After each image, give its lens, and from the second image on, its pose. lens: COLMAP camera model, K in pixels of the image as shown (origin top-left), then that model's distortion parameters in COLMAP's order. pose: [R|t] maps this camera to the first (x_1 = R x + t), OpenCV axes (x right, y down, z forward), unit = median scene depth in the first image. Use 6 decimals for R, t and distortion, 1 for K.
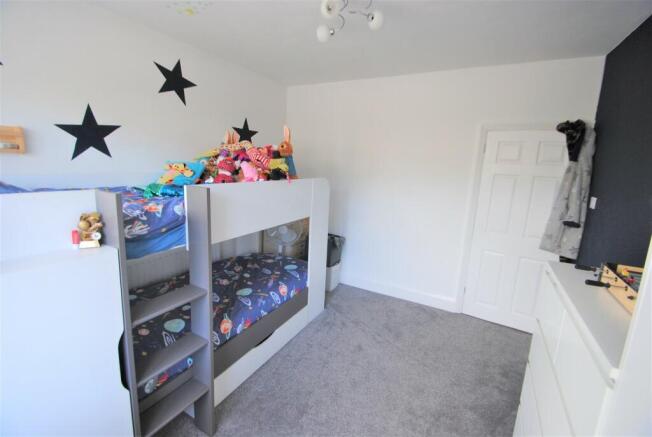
lens RADIAL K [[289.8, 0, 325.5], [0, 289.8, 214.7], [0, 0, 1]] dist [0.003957, 0.000534]
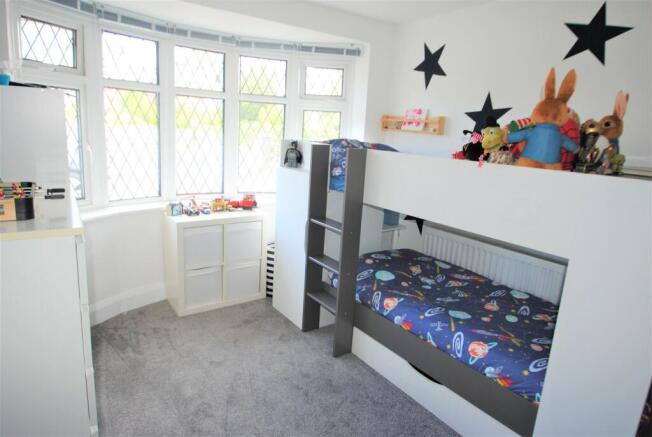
lens RADIAL K [[396.0, 0, 325.5], [0, 396.0, 216.1], [0, 0, 1]] dist [-0.024595, -0.002142]
pose [[-0.444078, 0.118441, -0.888125, 0.728800], [-0.240463, 0.939106, 0.245475, -0.129738], [0.863118, 0.322571, -0.388555, 1.023158]]
